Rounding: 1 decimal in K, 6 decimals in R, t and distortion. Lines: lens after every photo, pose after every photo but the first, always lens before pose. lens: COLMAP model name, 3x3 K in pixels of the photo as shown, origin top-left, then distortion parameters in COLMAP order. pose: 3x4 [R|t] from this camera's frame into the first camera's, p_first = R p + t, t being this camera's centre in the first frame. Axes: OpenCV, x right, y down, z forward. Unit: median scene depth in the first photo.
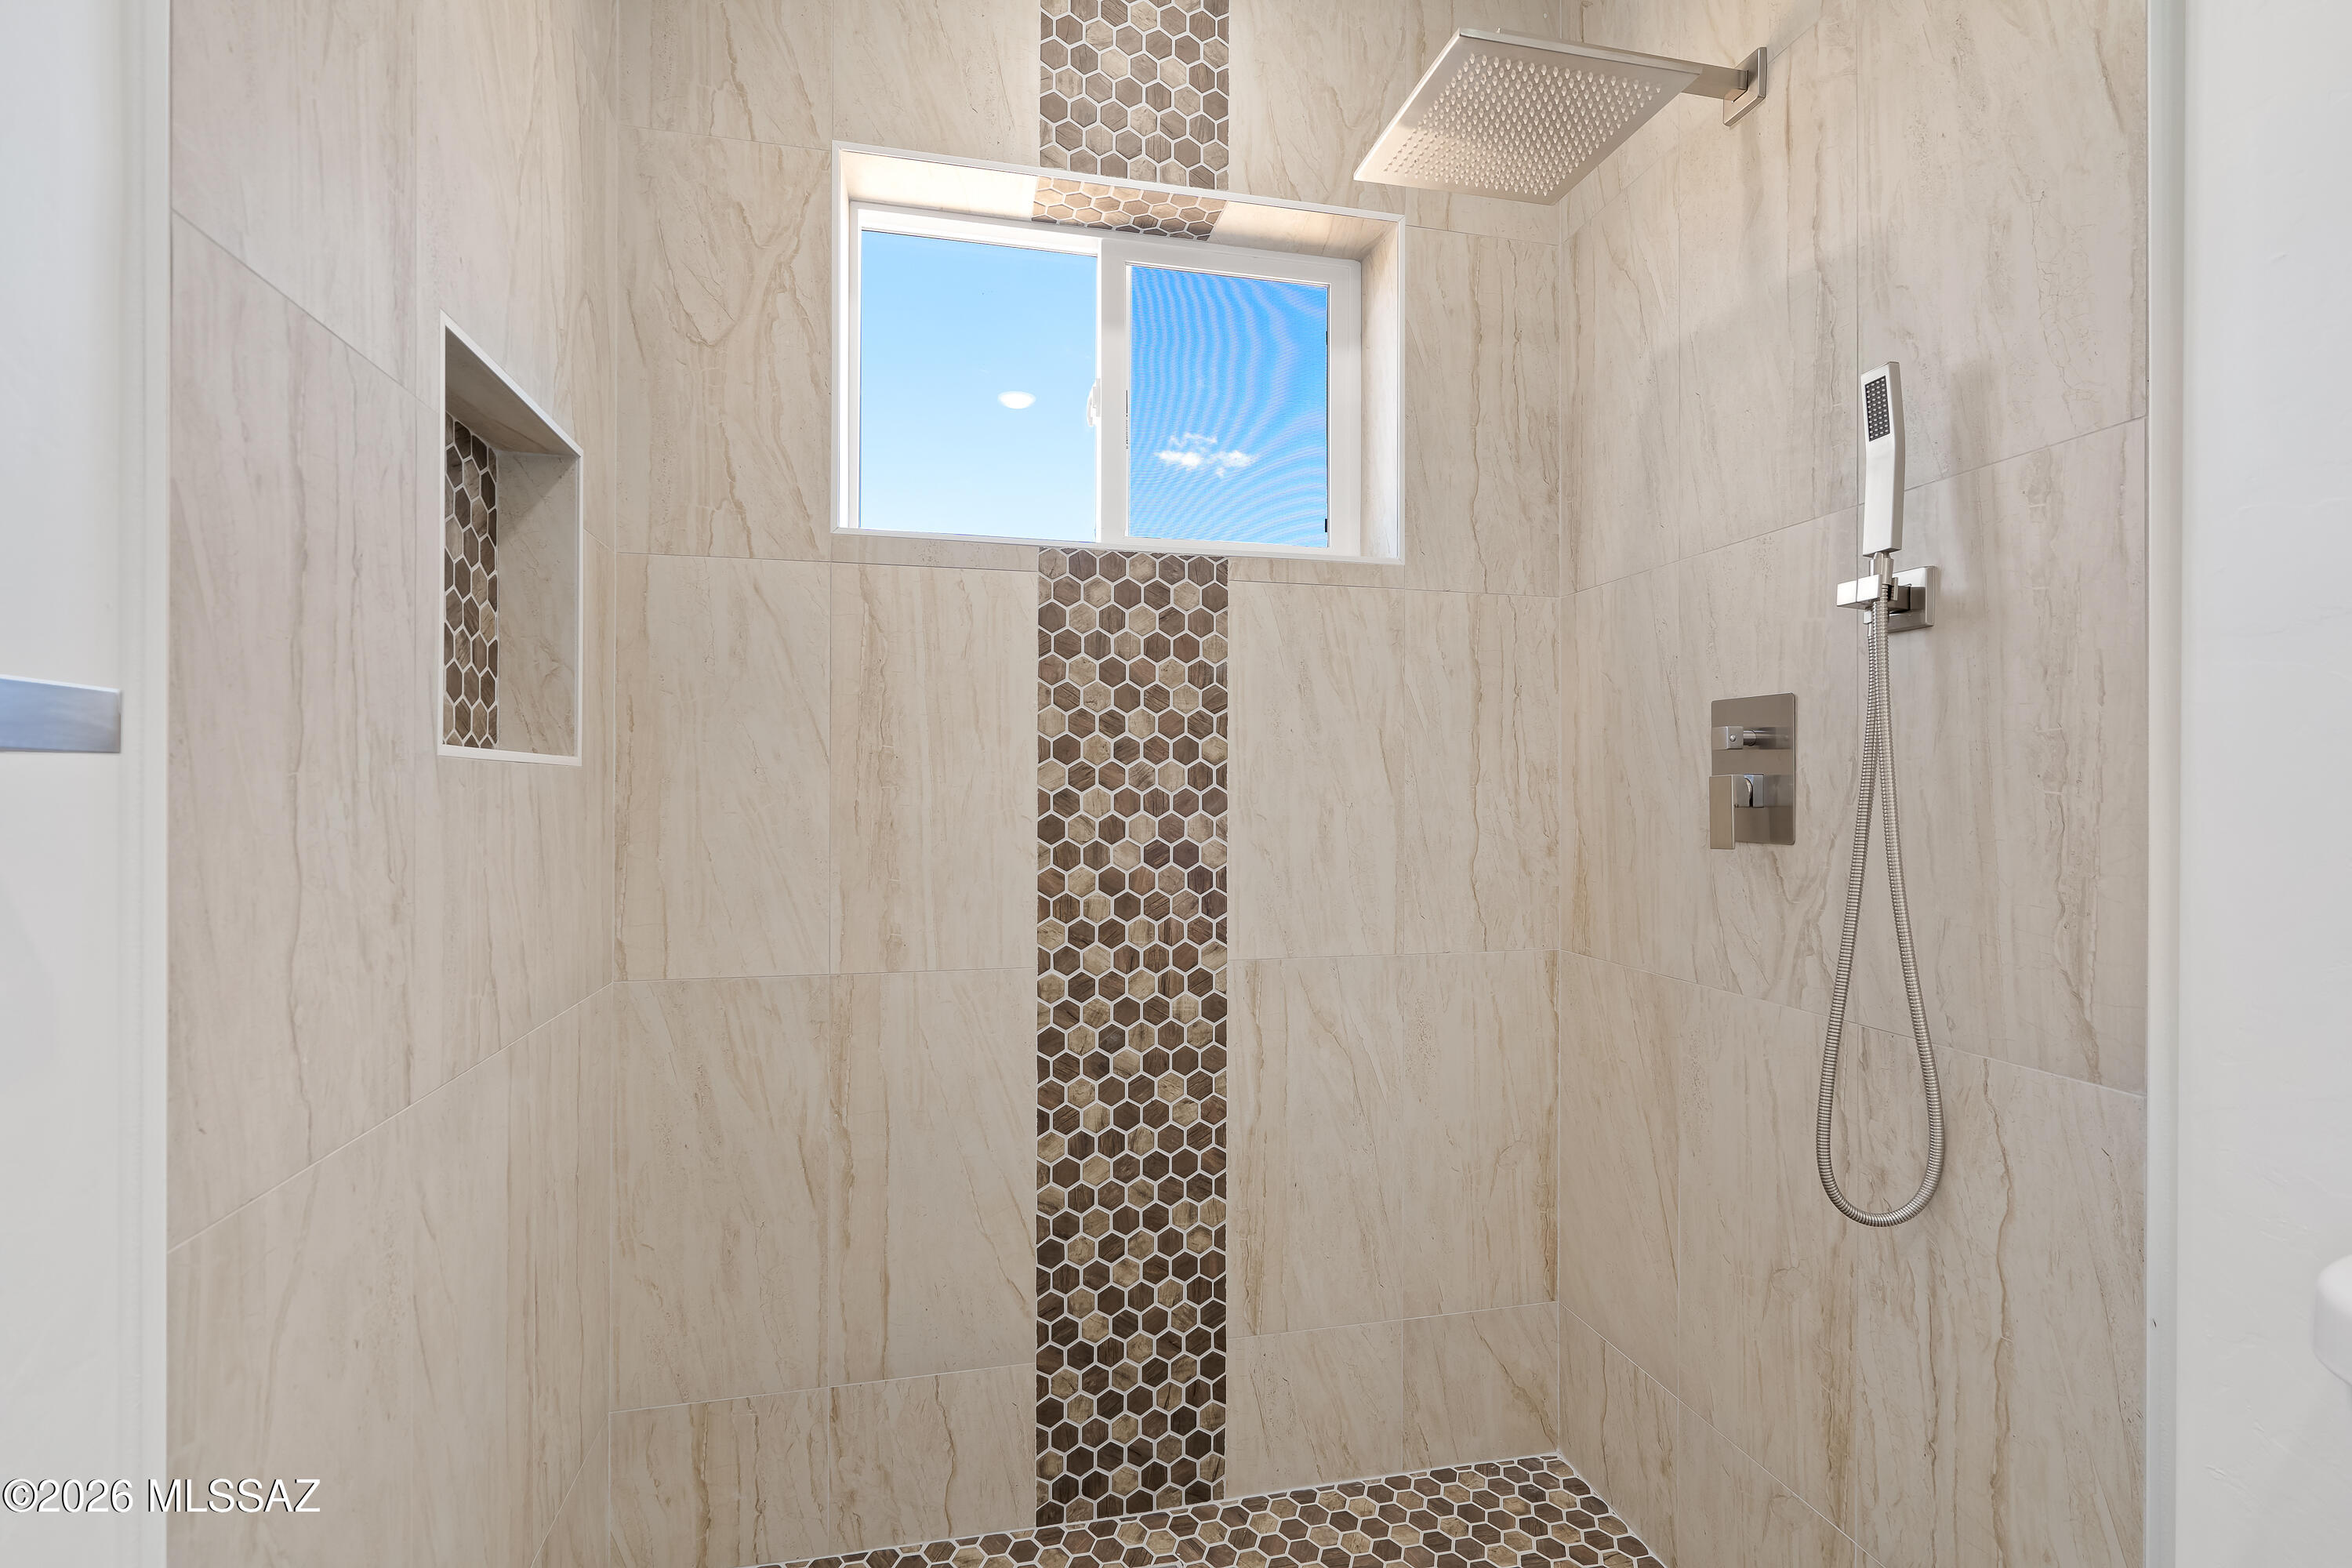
lens RADIAL K [[1077.2, 0, 1177.5], [0, 1077.2, 783.0], [0, 0, 1]] dist [-0.000270, 0.000196]
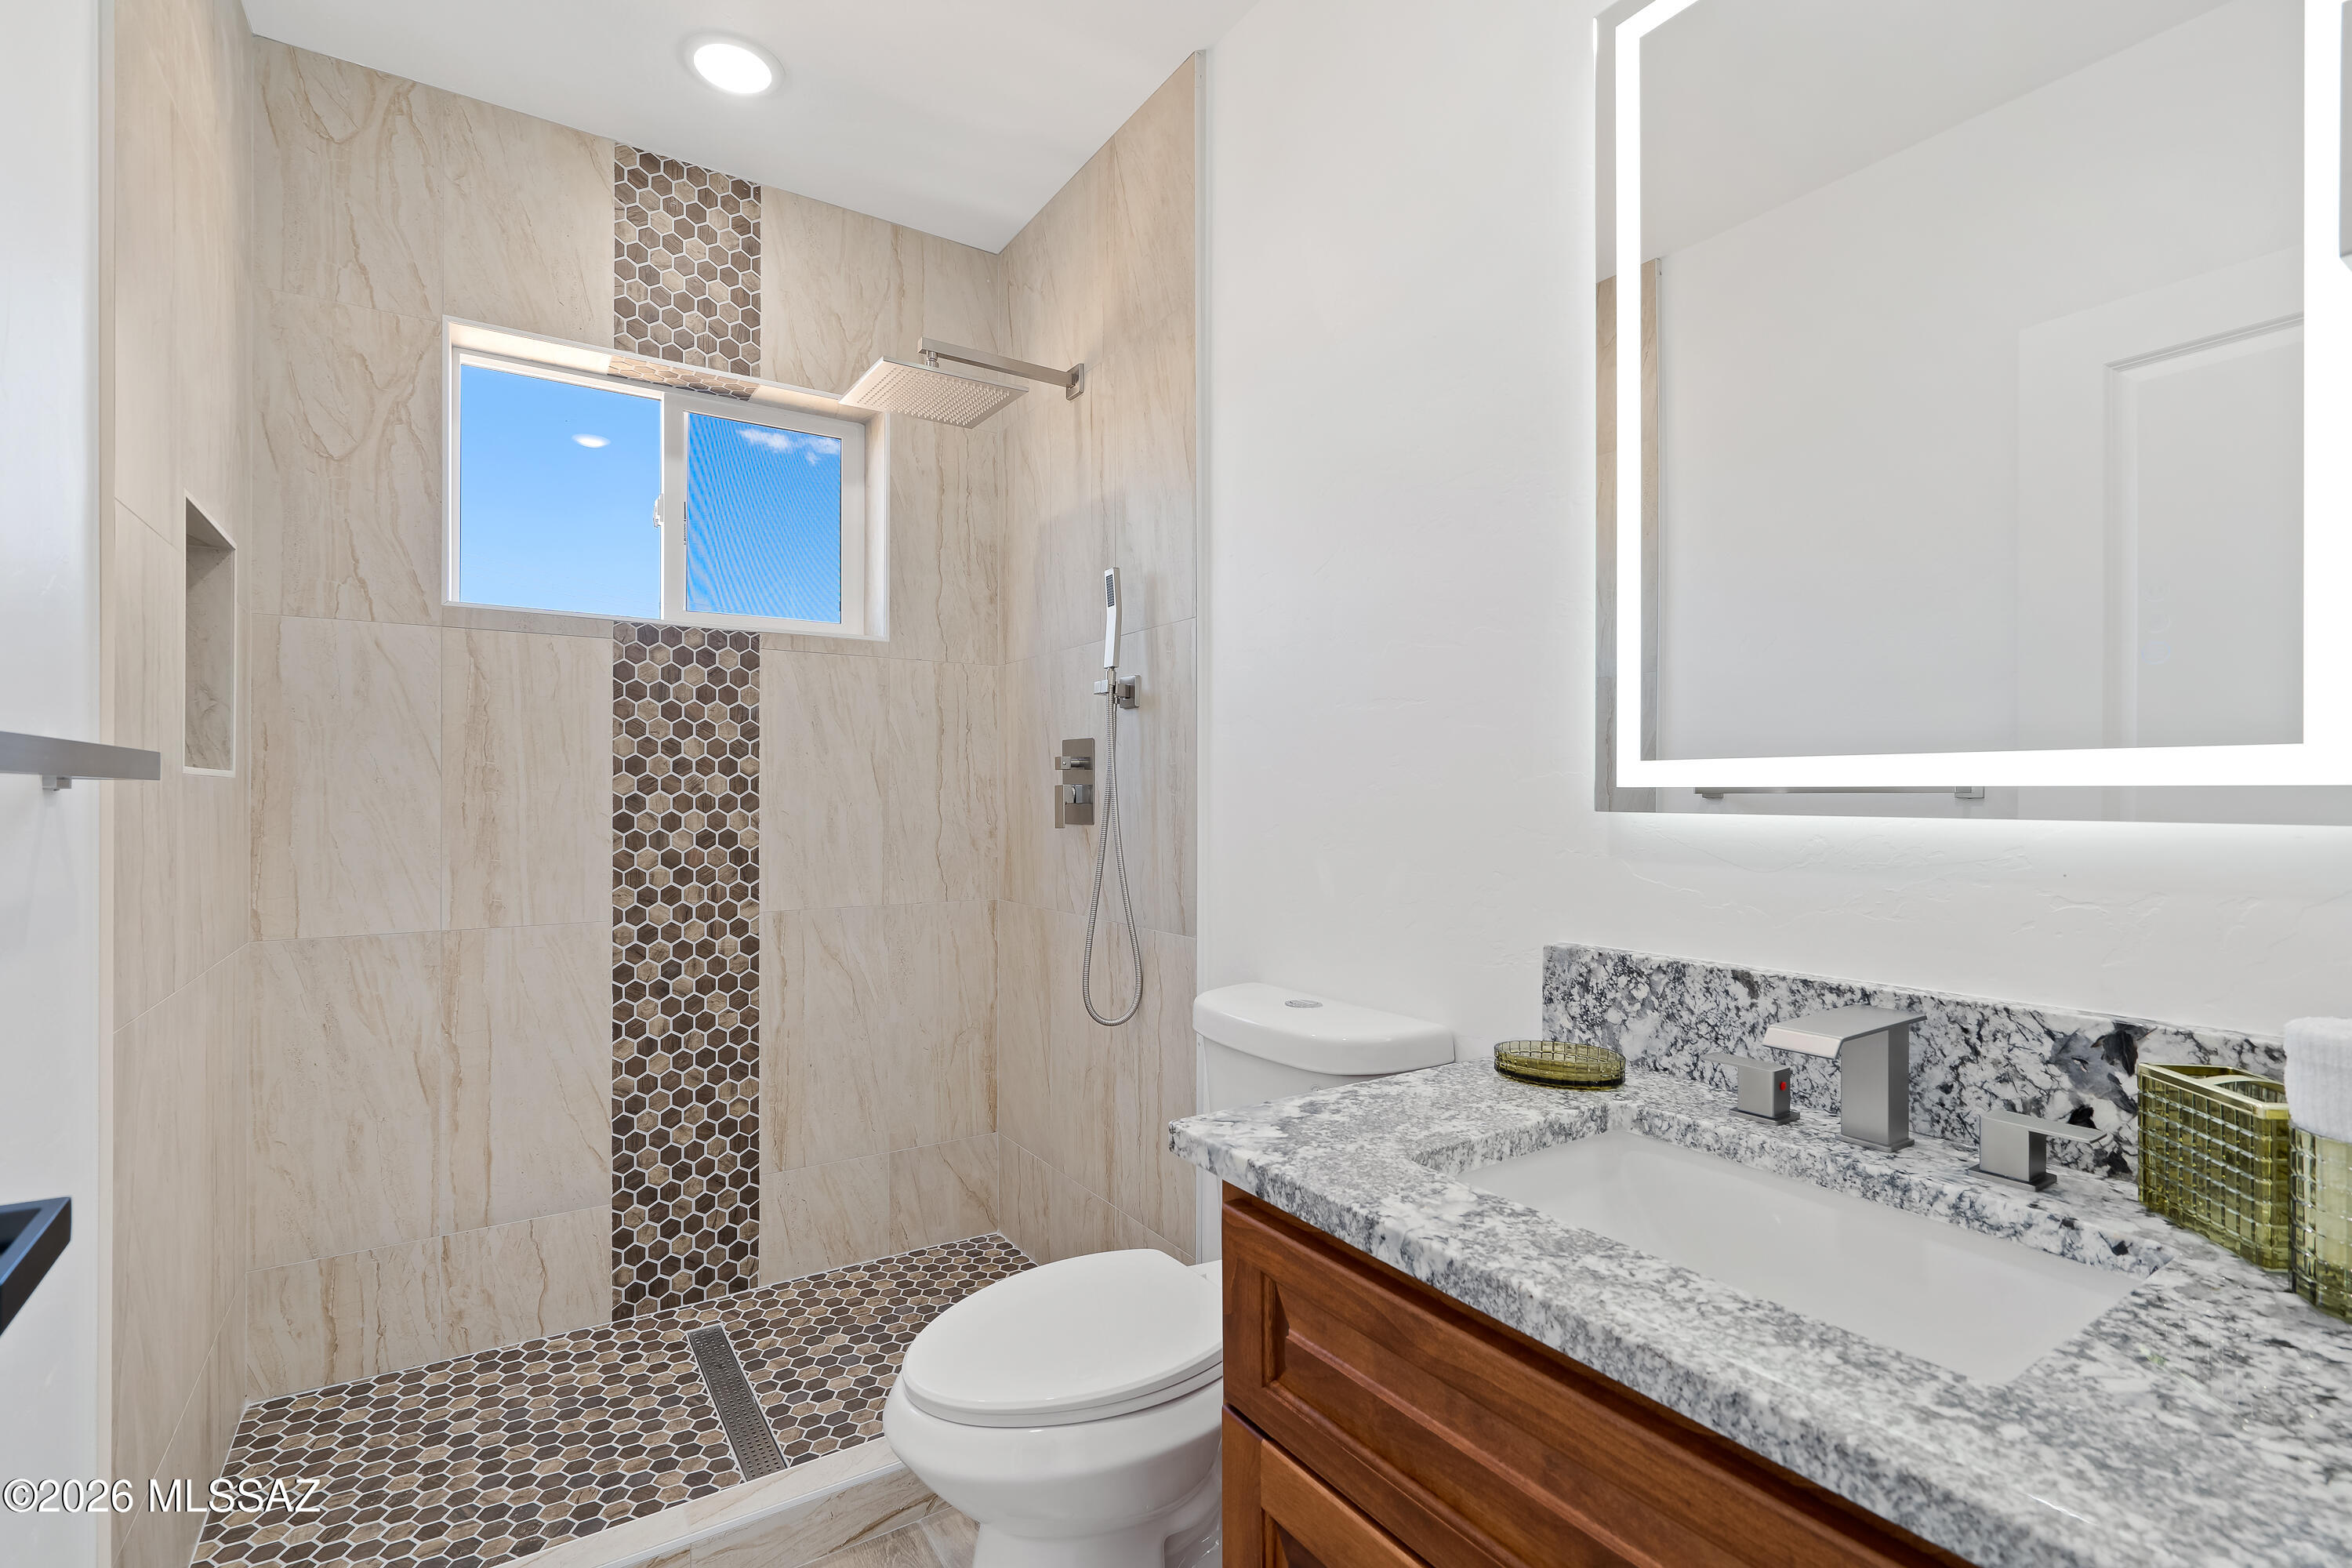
lens RADIAL K [[1077.2, 0, 1172.3], [0, 1077.2, 788.7], [0, 0, 1]] dist [-0.000270, 0.000196]
pose [[0.939852, -0.000565, 0.341583, 0.075461], [-0.000147, 0.999998, 0.002058, -0.003796], [-0.341583, -0.001985, 0.939849, -0.562715]]
